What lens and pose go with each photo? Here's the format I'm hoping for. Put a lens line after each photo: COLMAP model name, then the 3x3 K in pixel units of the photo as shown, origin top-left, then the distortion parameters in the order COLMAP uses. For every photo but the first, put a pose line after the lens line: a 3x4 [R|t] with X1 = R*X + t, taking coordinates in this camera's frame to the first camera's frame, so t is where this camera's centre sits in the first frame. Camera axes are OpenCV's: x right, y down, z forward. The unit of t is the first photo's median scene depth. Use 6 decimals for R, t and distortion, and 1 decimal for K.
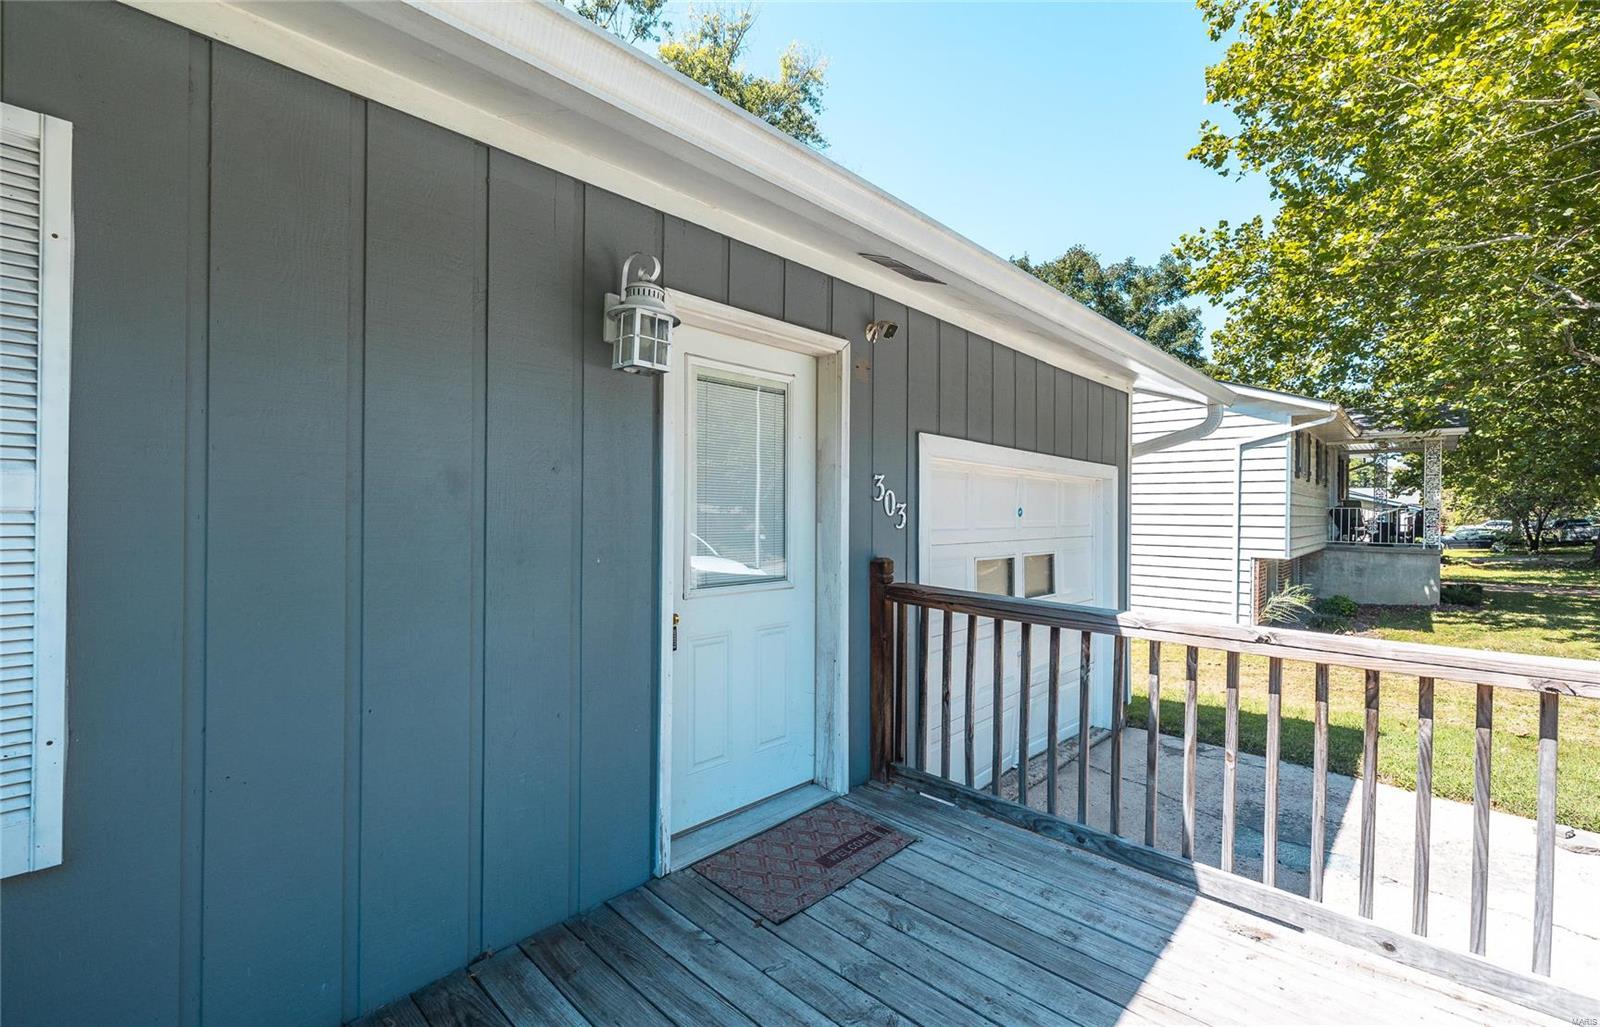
lens RADIAL K [[670.4, 0, 800.0], [0, 670.4, 513.5], [0, 0, 1]] dist [-0.002051, -0.000088]
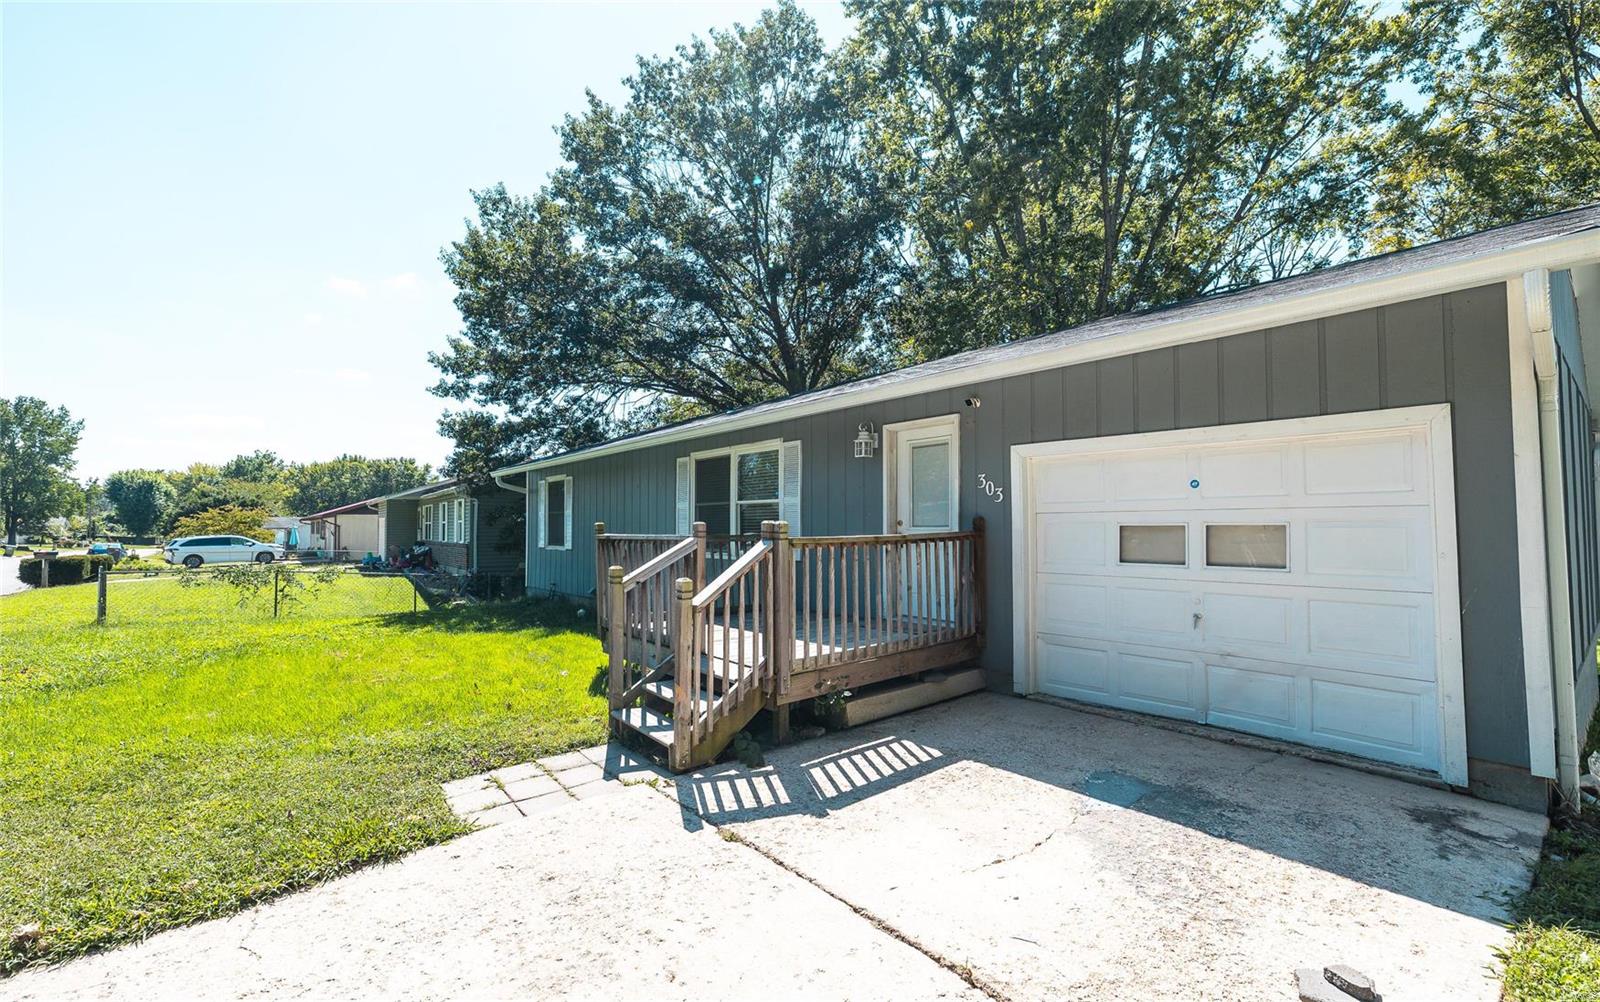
lens RADIAL K [[702.0, 0, 816.9], [0, 702.0, 505.3], [0, 0, 1]] dist [0.002210, 0.000373]
pose [[-0.103904, -0.040083, -0.993779, 0.595371], [-0.002301, 0.999195, -0.040061, 0.031104], [0.994585, -0.001876, -0.103912, 0.202000]]
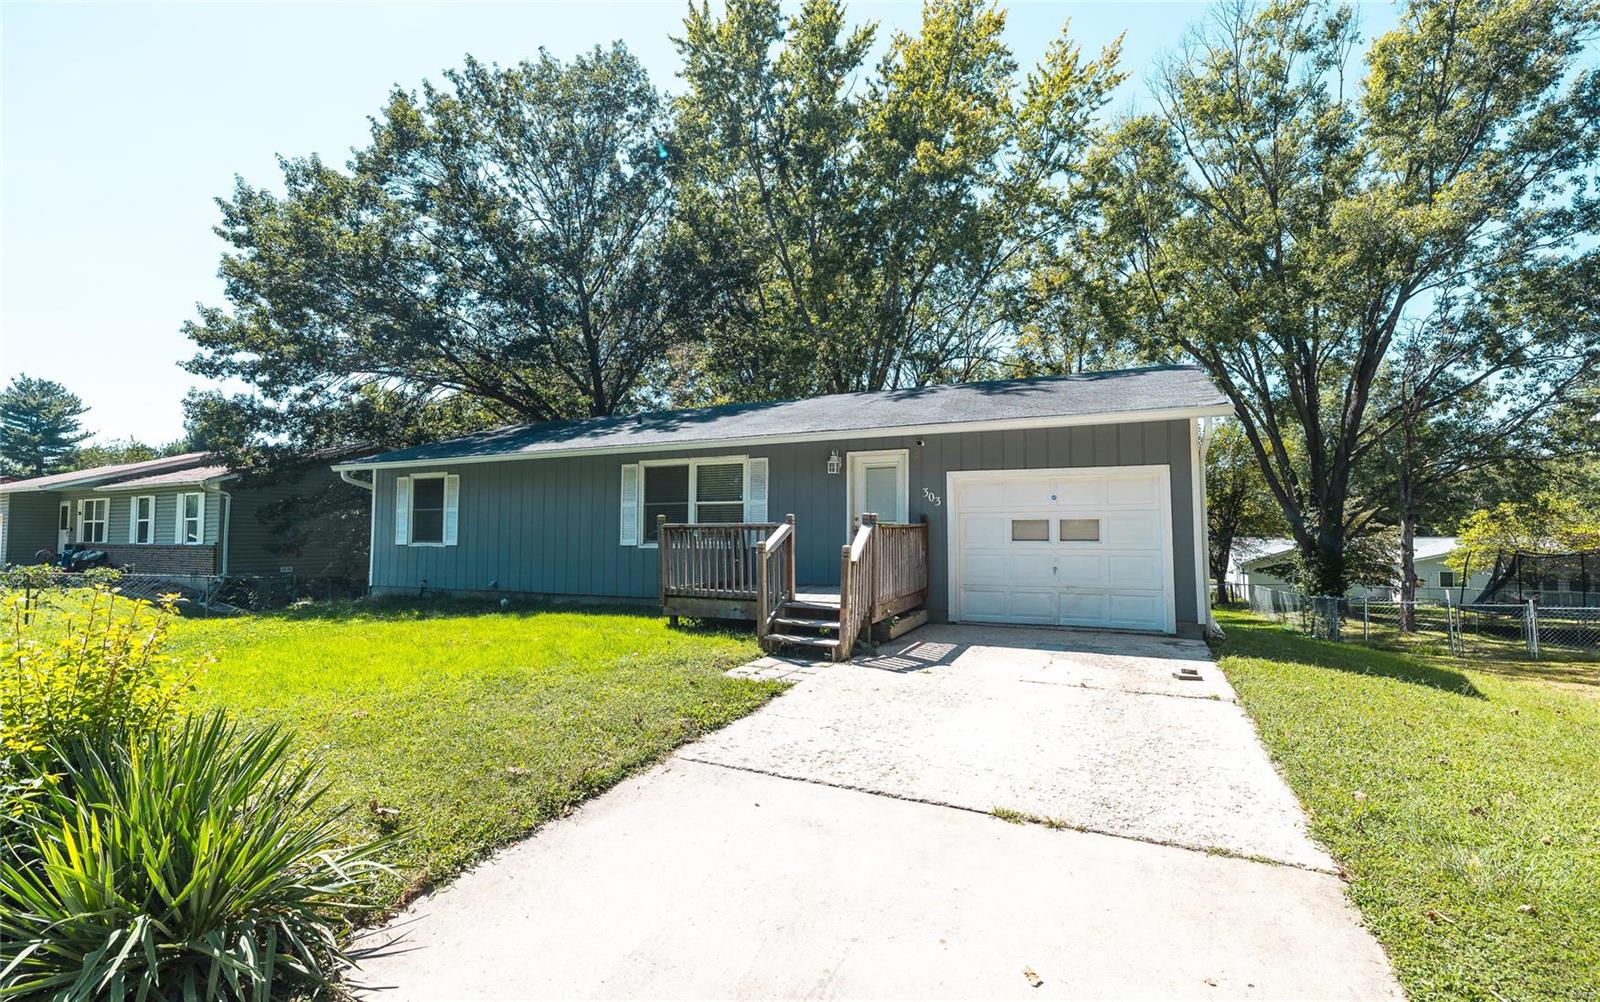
lens RADIAL K [[698.9, 0, 832.2], [0, 698.9, 497.7], [0, 0, 1]] dist [0.001450, 0.000487]
pose [[0.336859, -0.061417, -0.939550, 0.821201], [-0.002190, 0.997817, -0.066011, 0.054435], [0.941552, 0.024294, 0.335989, -0.133012]]
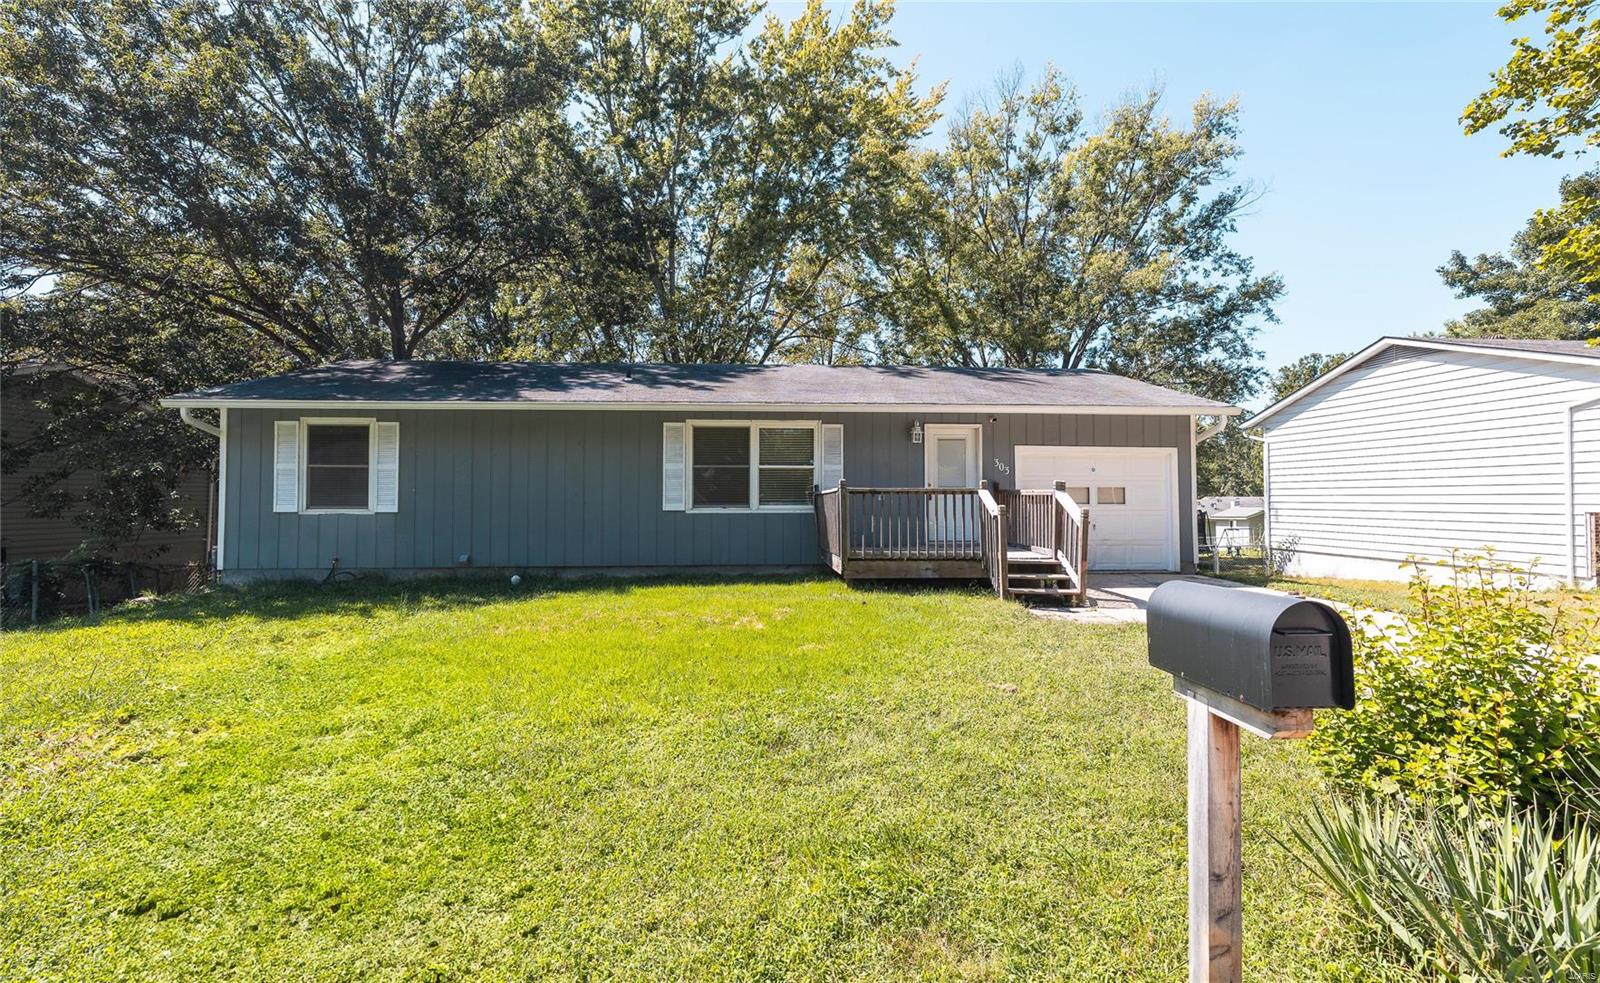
lens RADIAL K [[661.6, 0, 806.4], [0, 661.6, 486.2], [0, 0, 1]] dist [0.004227, 0.000265]
pose [[0.736913, -0.023887, -0.675566, 0.483378], [0.003740, 0.999504, -0.031261, 0.053328], [0.675978, 0.020510, 0.736637, -0.631556]]
